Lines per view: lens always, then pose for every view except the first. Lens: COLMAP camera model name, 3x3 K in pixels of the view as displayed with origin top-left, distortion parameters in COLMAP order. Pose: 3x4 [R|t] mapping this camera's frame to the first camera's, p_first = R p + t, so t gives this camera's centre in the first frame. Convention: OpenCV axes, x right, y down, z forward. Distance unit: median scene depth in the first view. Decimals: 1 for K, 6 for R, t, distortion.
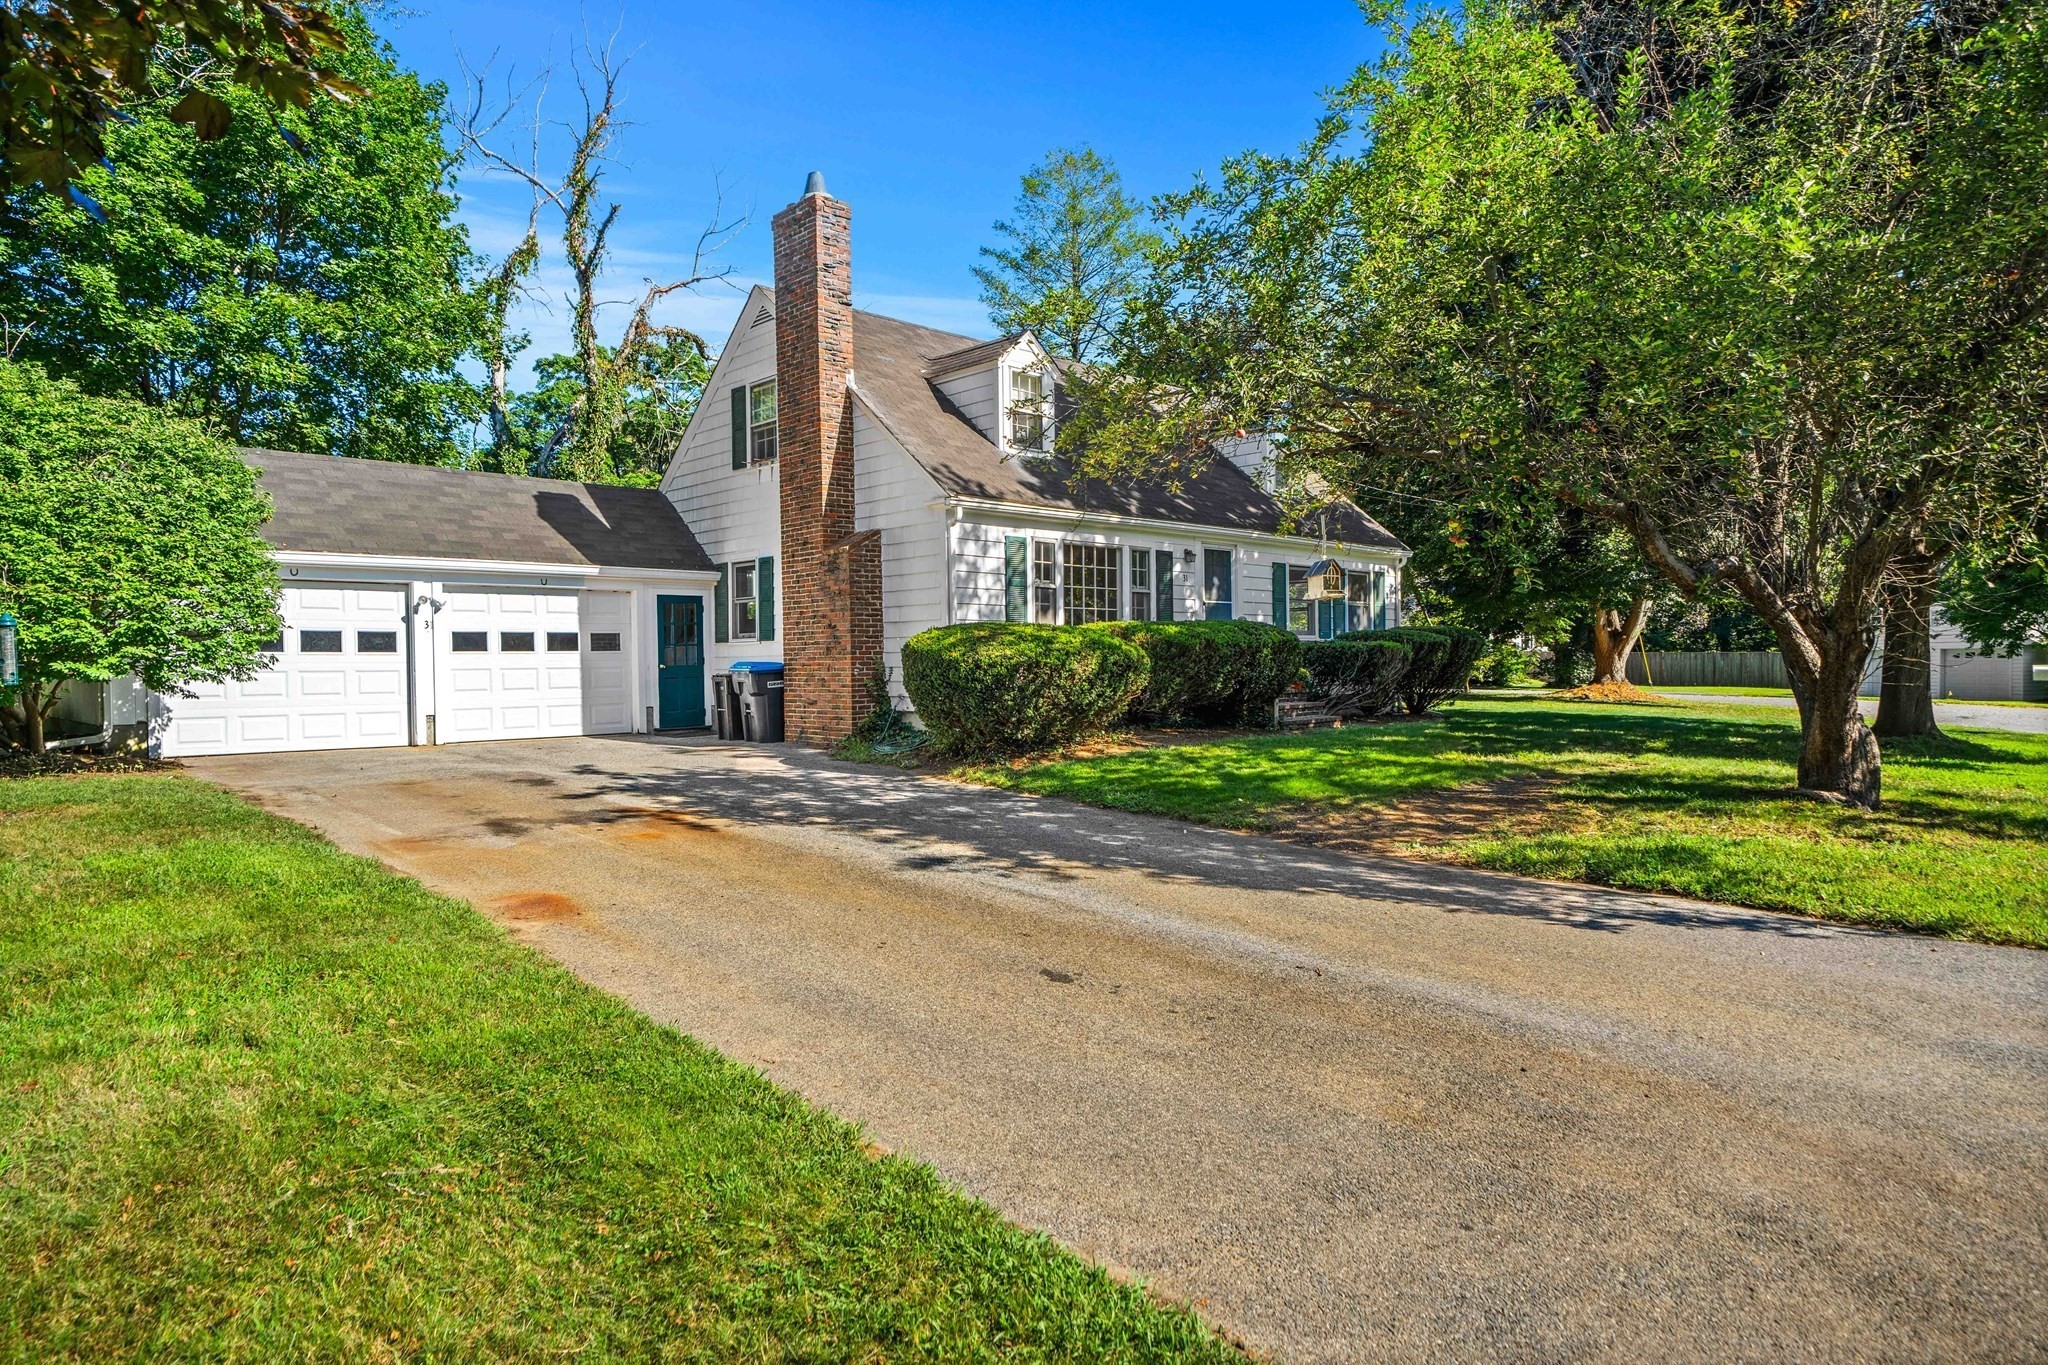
lens RADIAL K [[1182.4, 0, 1022.9], [0, 1182.4, 679.1], [0, 0, 1]] dist [0.002391, 0.001030]
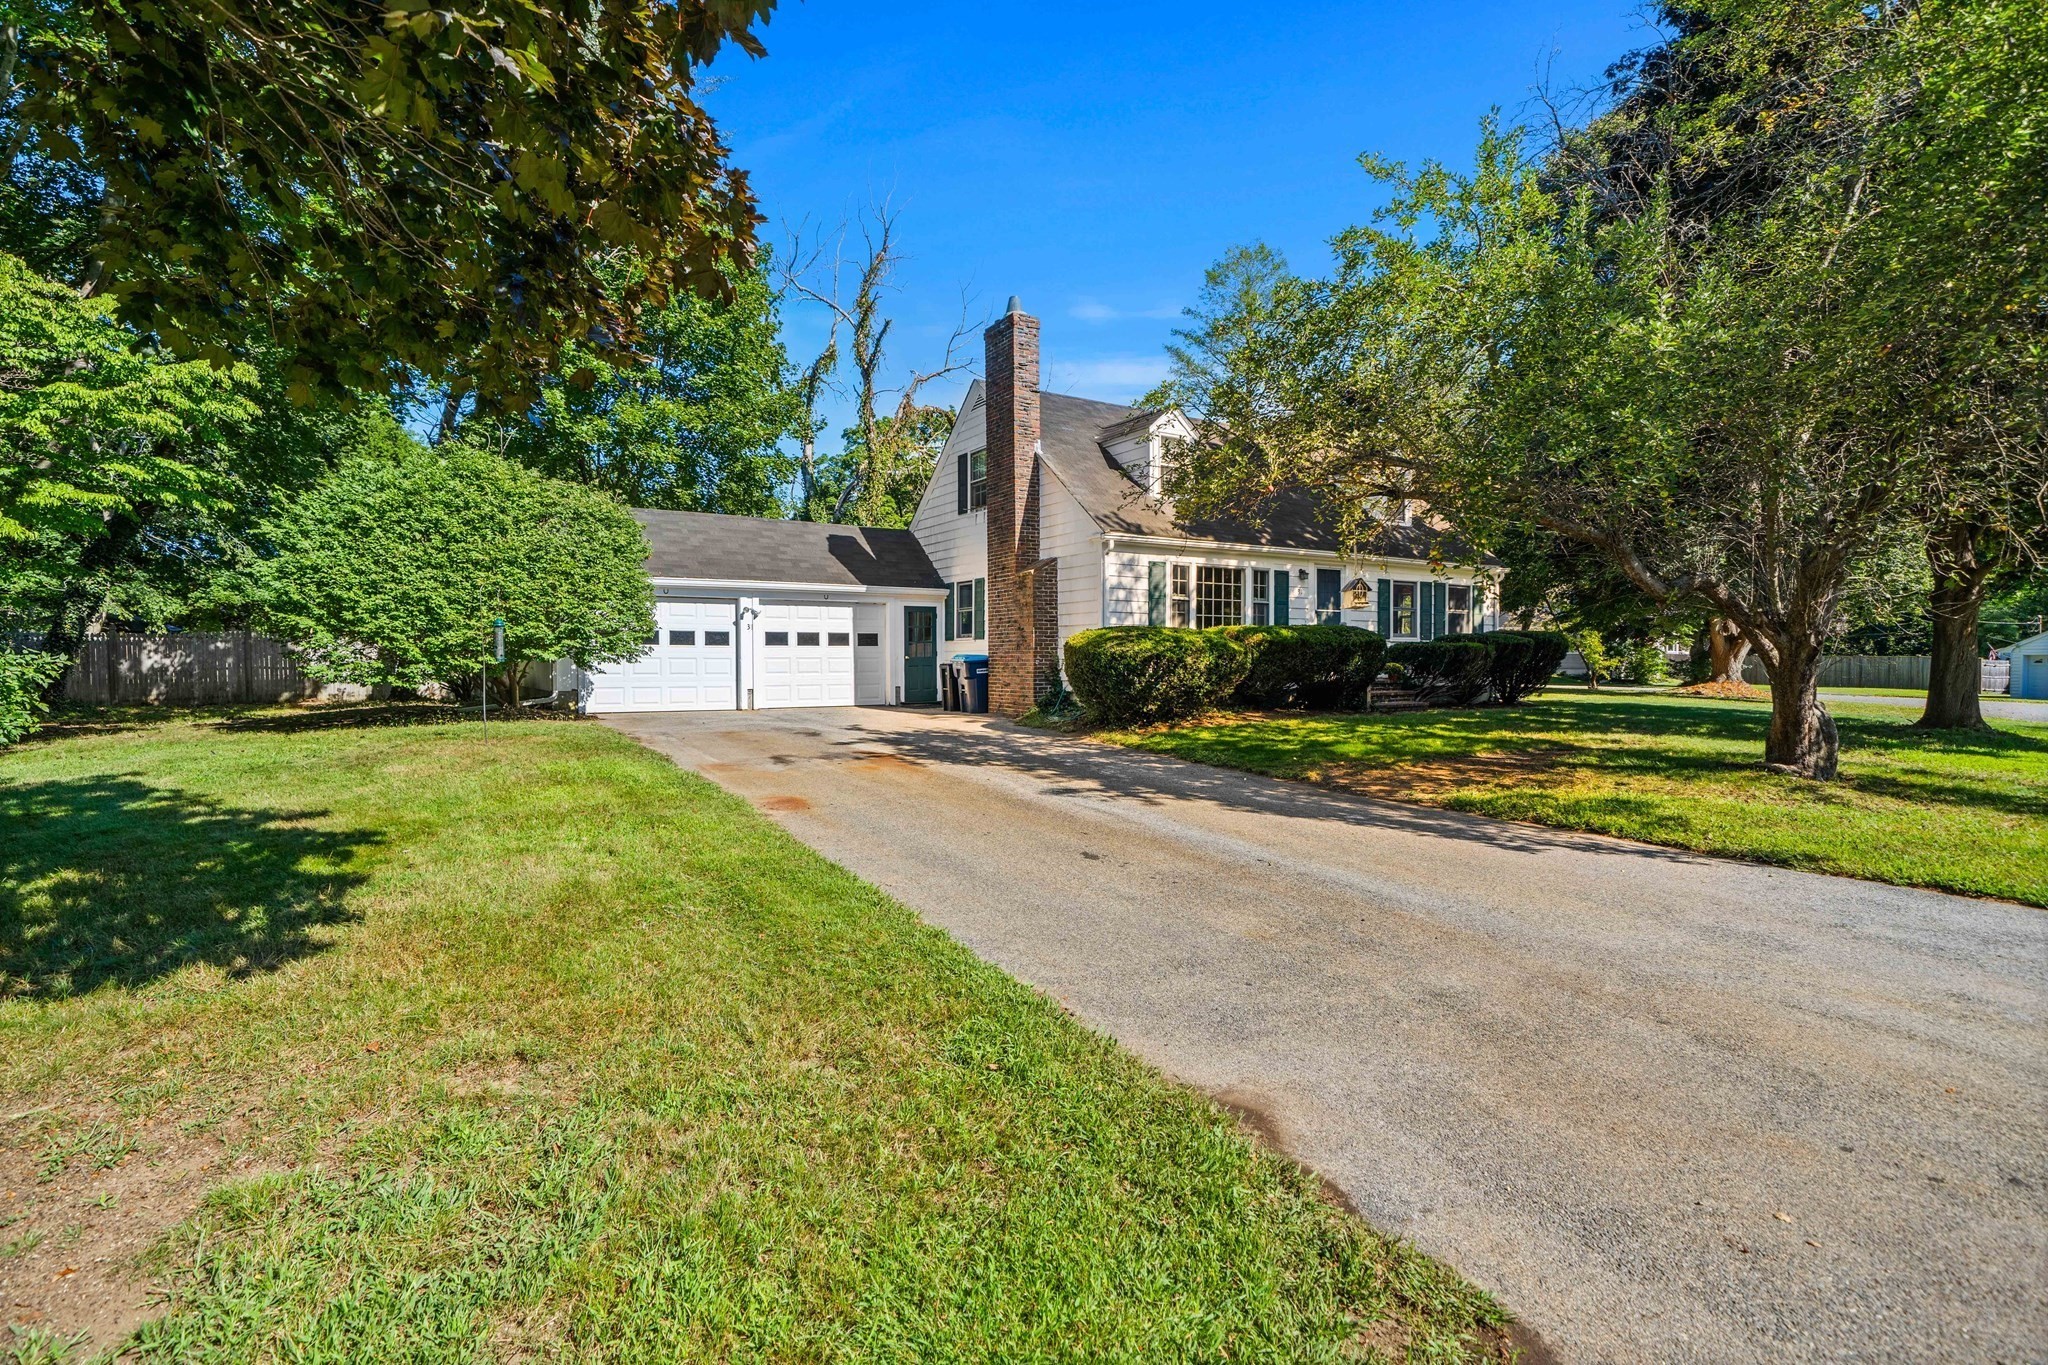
lens RADIAL K [[953.1, 0, 1026.6], [0, 953.1, 678.7], [0, 0, 1]] dist [-0.003260, -0.000270]
pose [[0.979241, 0.013002, -0.202284, 0.067815], [-0.011741, 0.999903, 0.007431, 0.004830], [0.202361, -0.004902, 0.979299, -0.077987]]
